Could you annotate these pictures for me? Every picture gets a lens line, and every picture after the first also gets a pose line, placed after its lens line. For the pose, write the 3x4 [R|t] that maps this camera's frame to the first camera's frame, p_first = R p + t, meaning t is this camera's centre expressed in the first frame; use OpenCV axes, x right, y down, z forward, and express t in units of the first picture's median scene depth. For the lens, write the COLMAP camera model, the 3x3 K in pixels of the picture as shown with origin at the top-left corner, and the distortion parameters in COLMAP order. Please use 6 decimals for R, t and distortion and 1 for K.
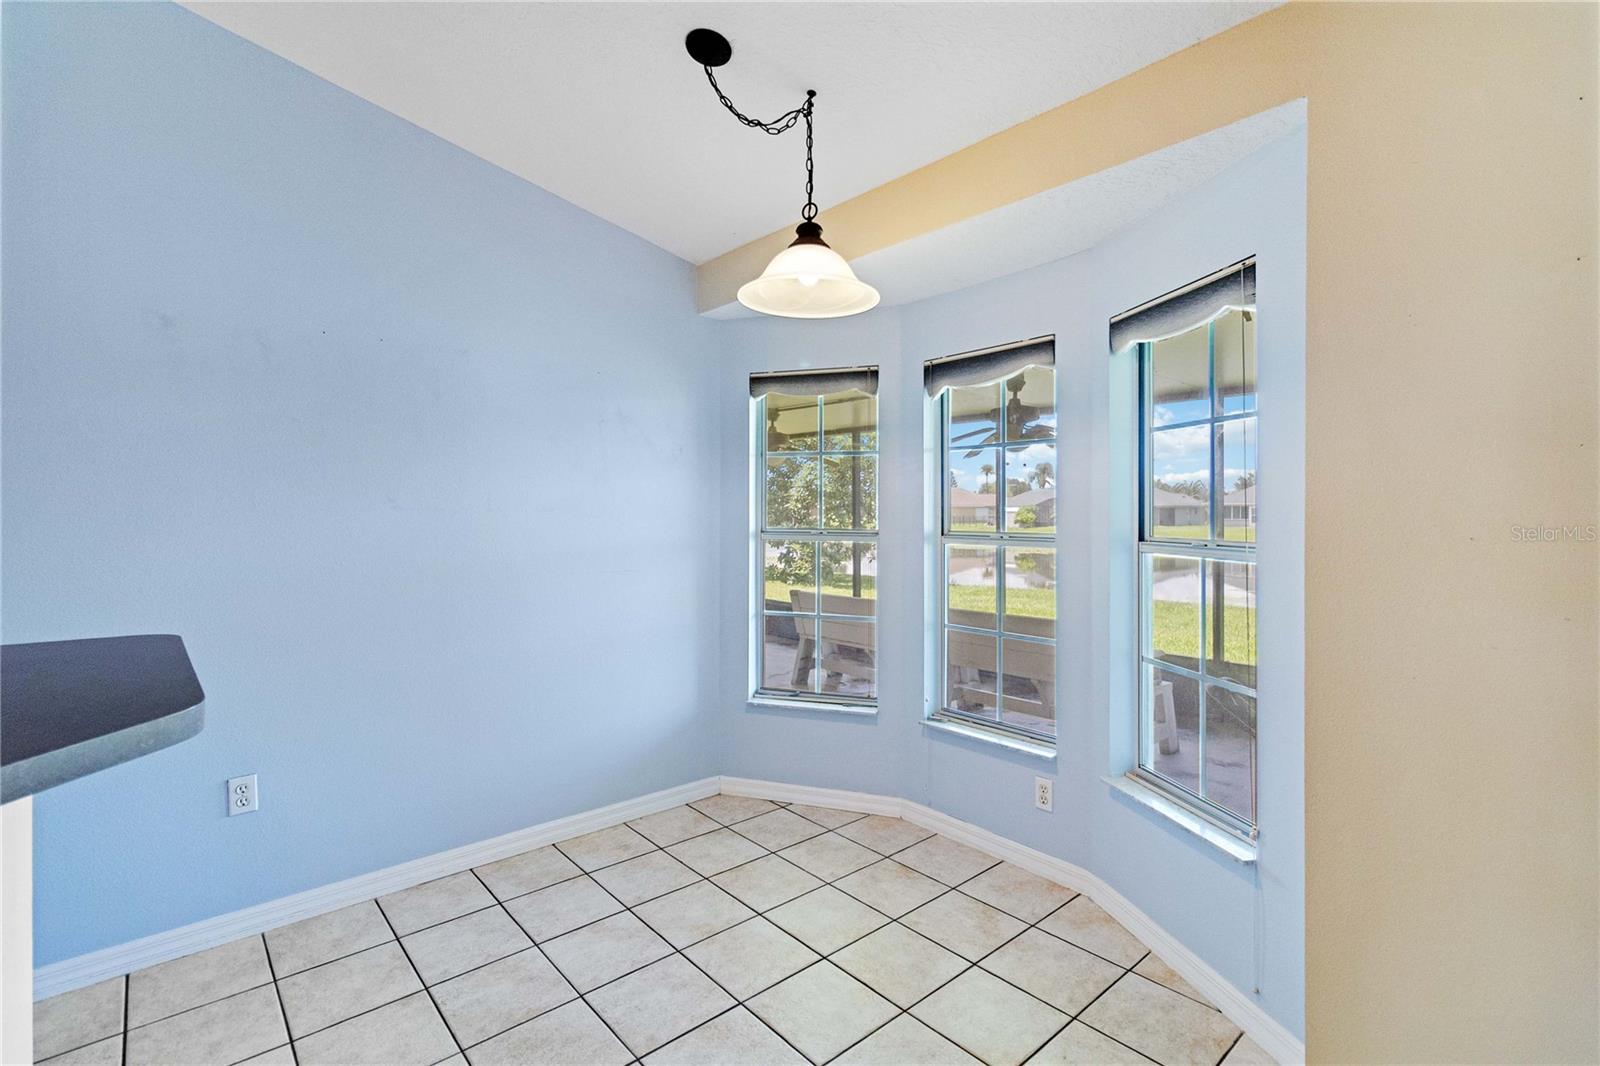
lens RADIAL K [[744.6, 0, 795.1], [0, 744.6, 502.4], [0, 0, 1]] dist [0.002110, 0.000601]
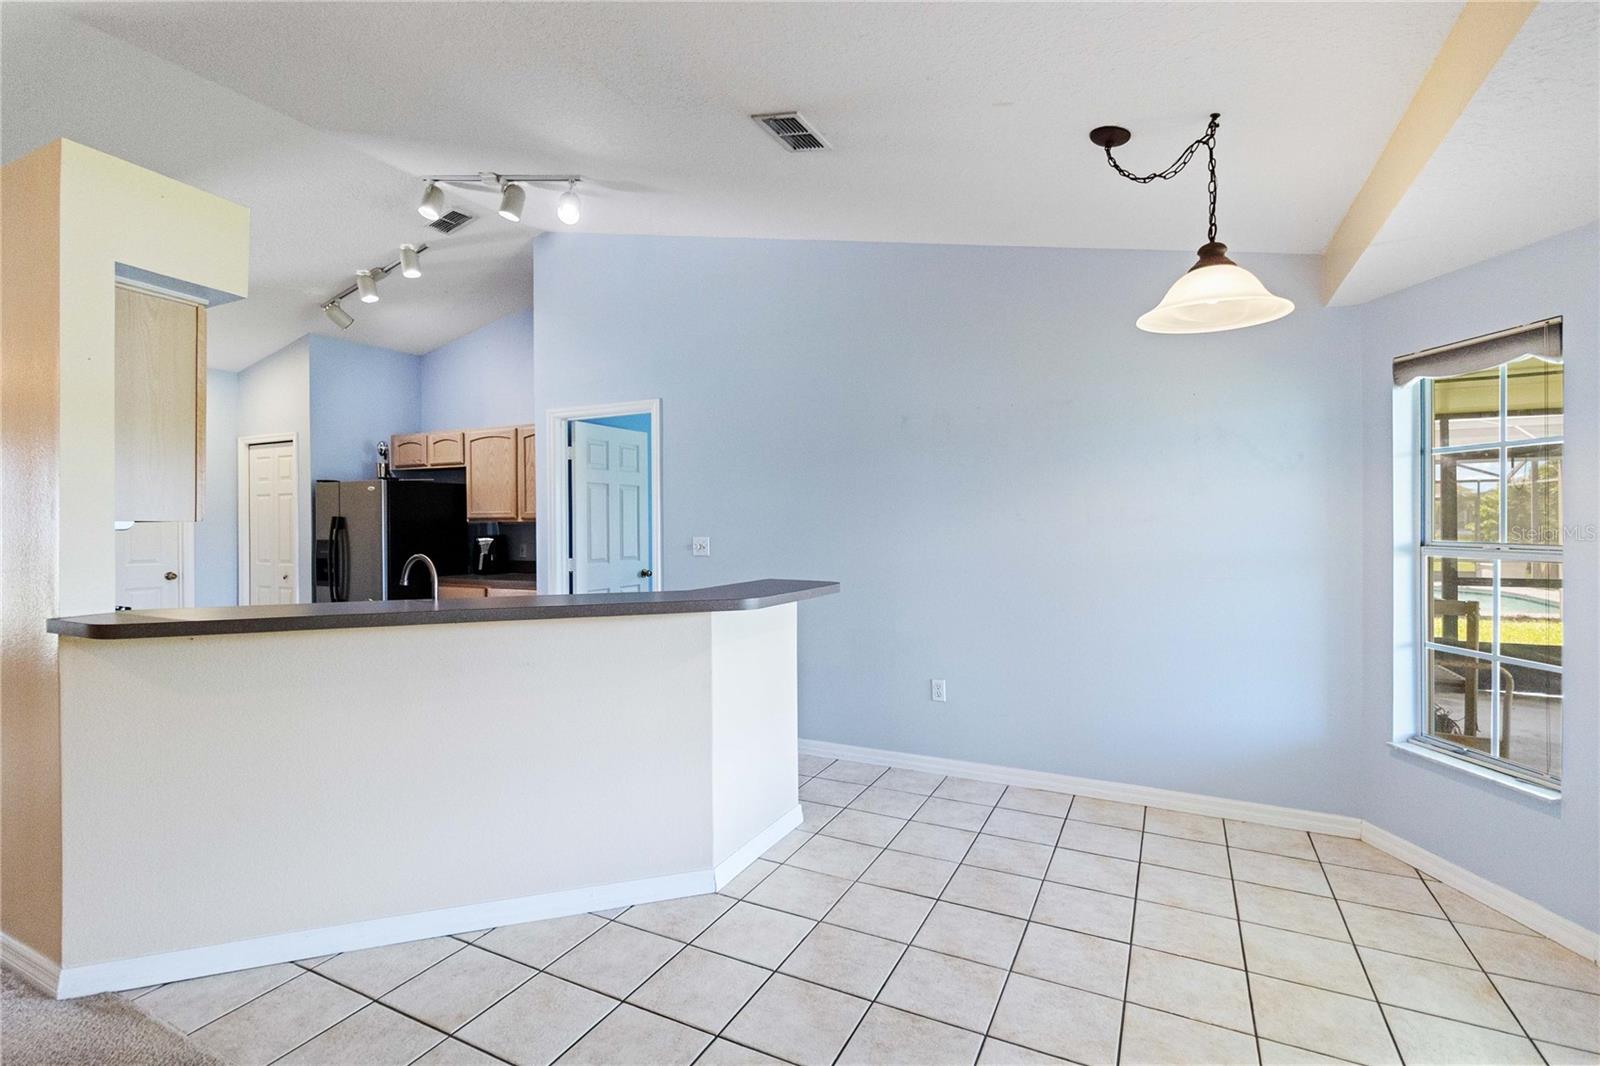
lens RADIAL K [[744.6, 0, 795.1], [0, 744.6, 502.4], [0, 0, 1]] dist [0.002110, 0.000601]
pose [[0.367532, -0.022144, -0.929747, 0.642245], [0.022097, 0.999642, -0.015074, -0.014774], [0.929749, -0.015005, 0.367889, 0.071087]]
